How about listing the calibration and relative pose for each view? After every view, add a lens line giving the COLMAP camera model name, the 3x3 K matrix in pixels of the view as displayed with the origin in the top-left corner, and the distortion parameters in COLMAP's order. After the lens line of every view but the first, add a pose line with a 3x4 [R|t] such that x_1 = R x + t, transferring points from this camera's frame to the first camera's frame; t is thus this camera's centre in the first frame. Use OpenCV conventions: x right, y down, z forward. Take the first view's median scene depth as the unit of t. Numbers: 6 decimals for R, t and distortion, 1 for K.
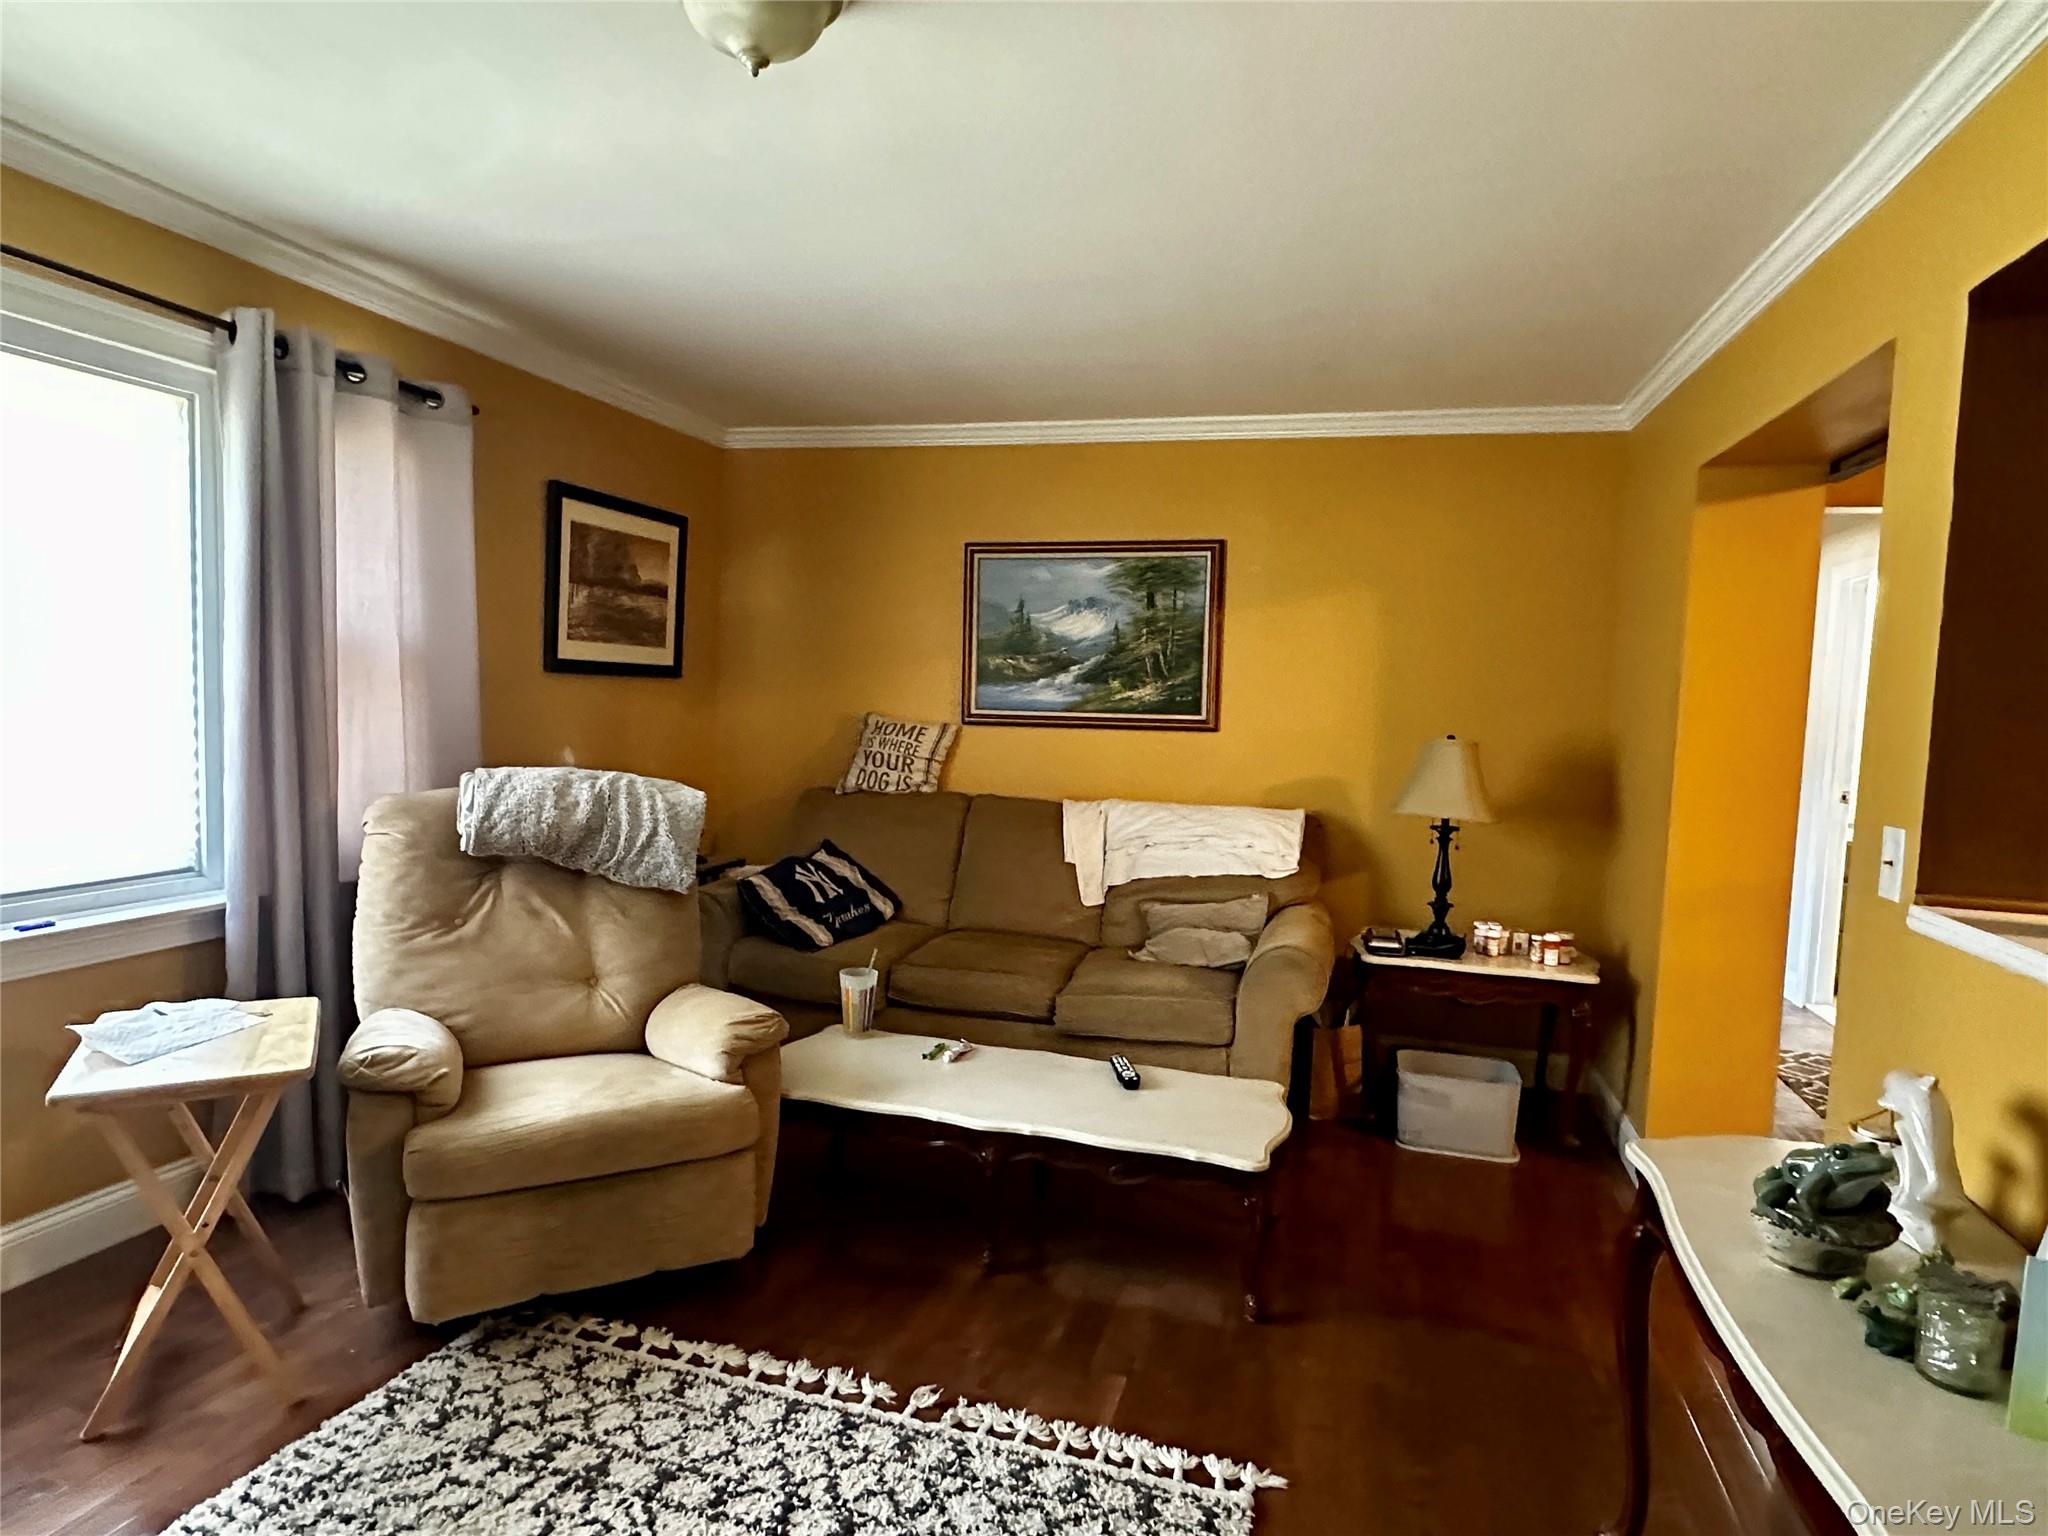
lens RADIAL K [[1130.2, 0, 1020.4], [0, 1130.2, 769.8], [0, 0, 1]] dist [0.004163, 0.000375]
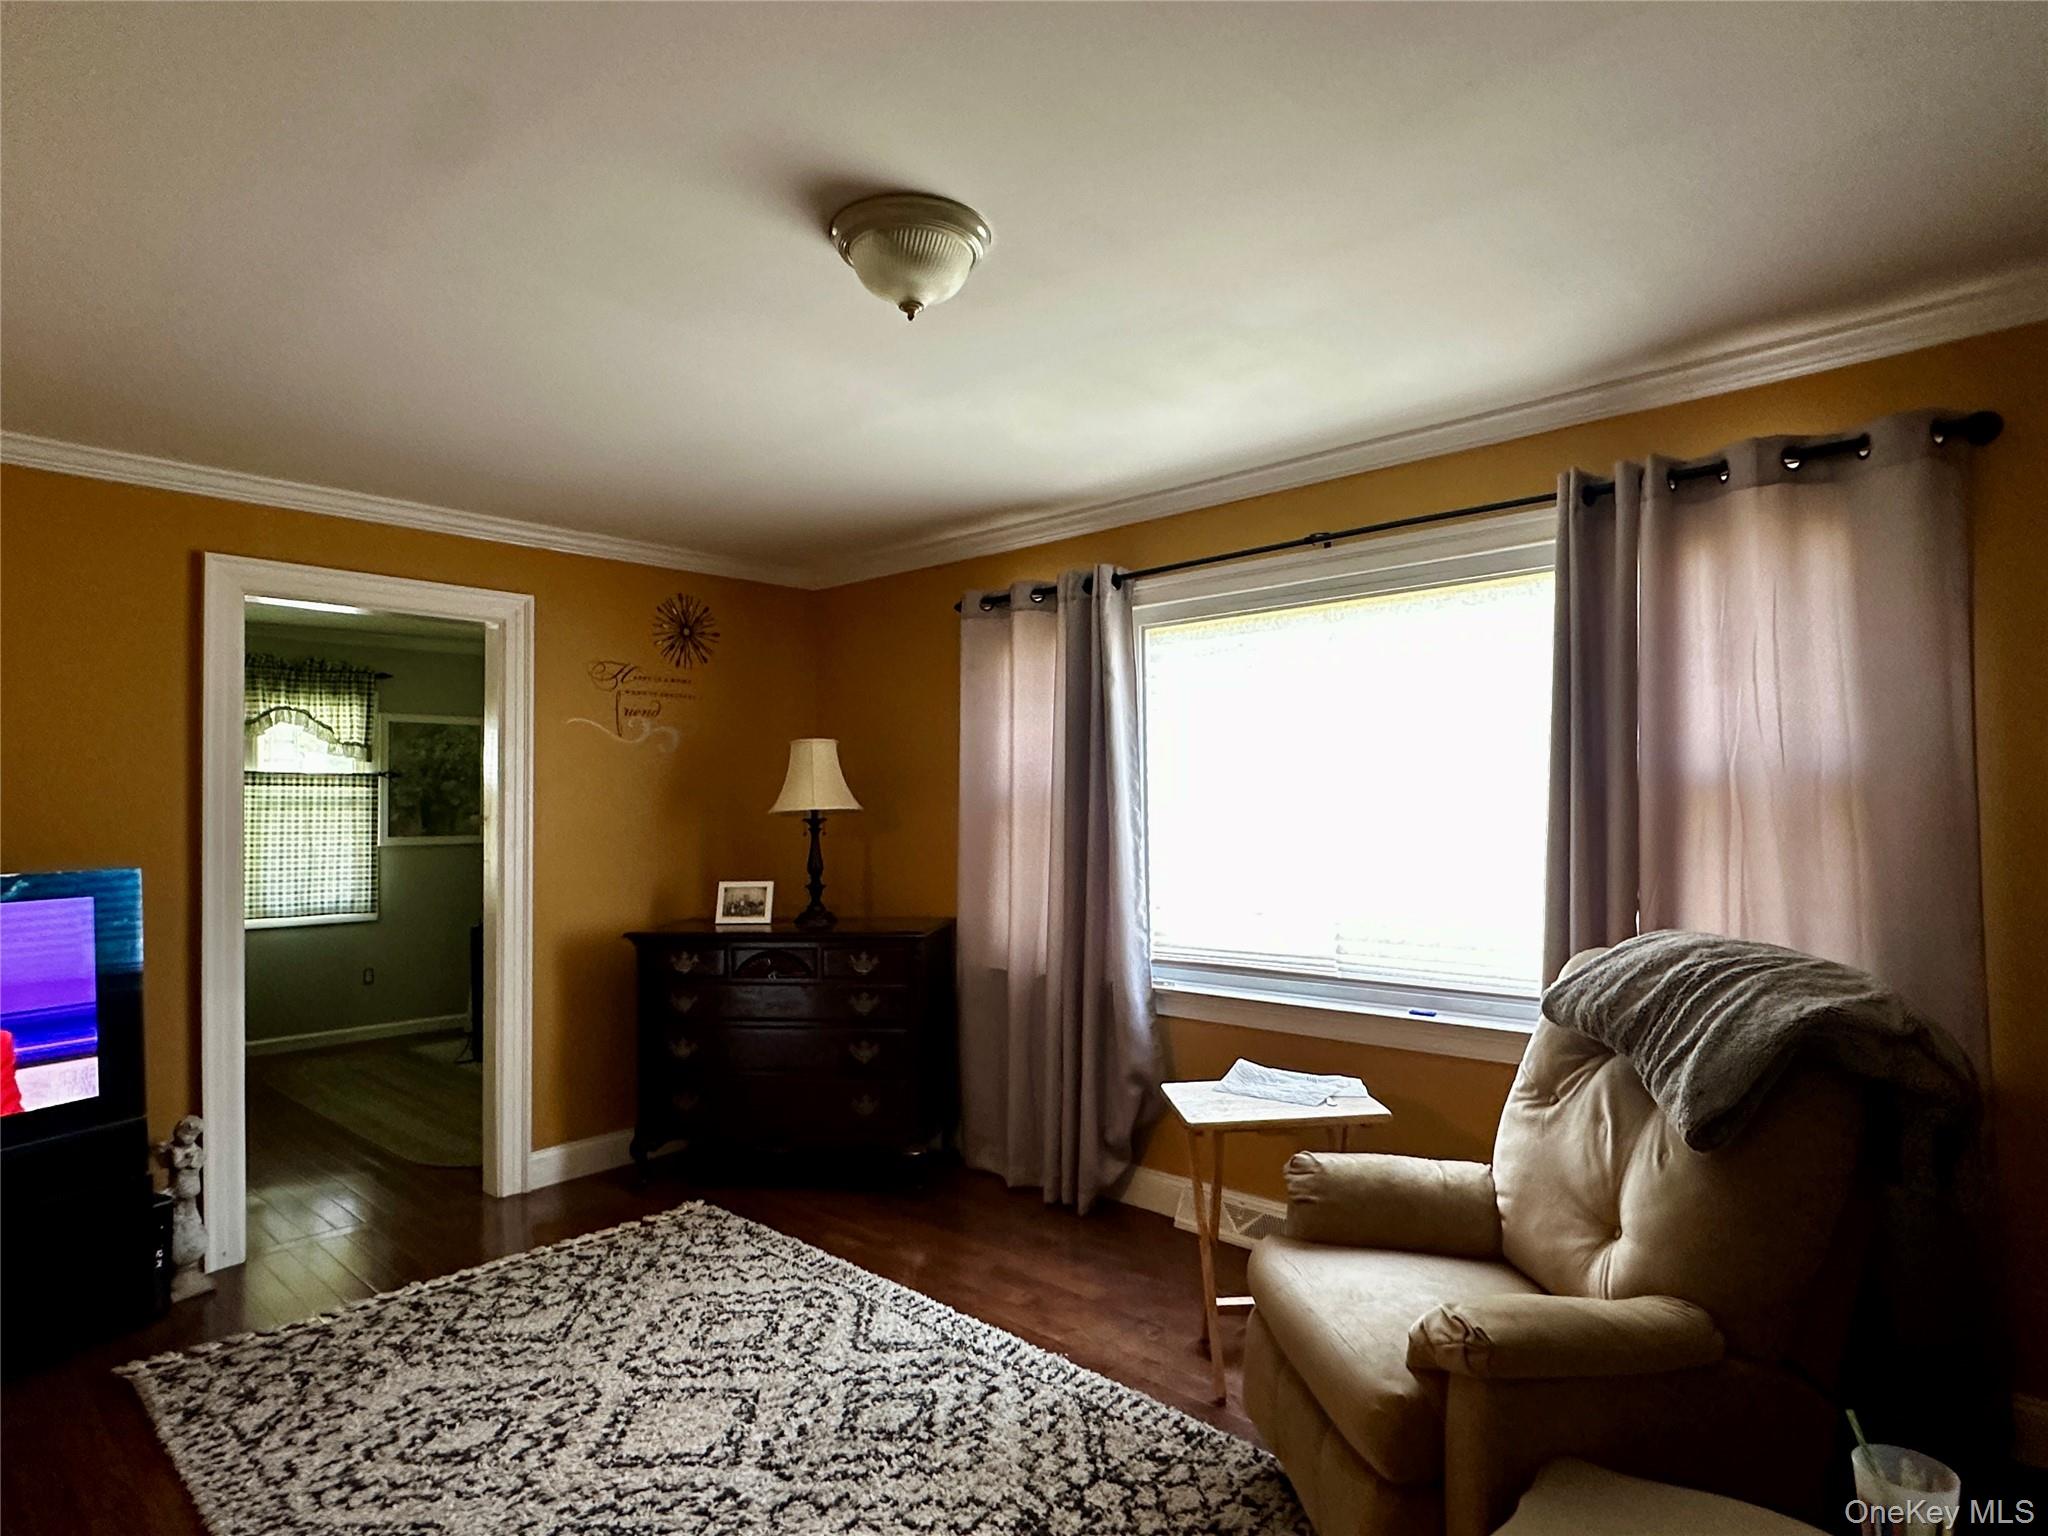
lens RADIAL K [[1130.2, 0, 1022.4], [0, 1130.2, 786.3], [0, 0, 1]] dist [0.004163, 0.000375]
pose [[-0.416475, -0.045377, -0.908014, 0.625944], [-0.066876, 0.997577, -0.019179, -0.081624], [0.906684, 0.052737, -0.418501, 1.309160]]
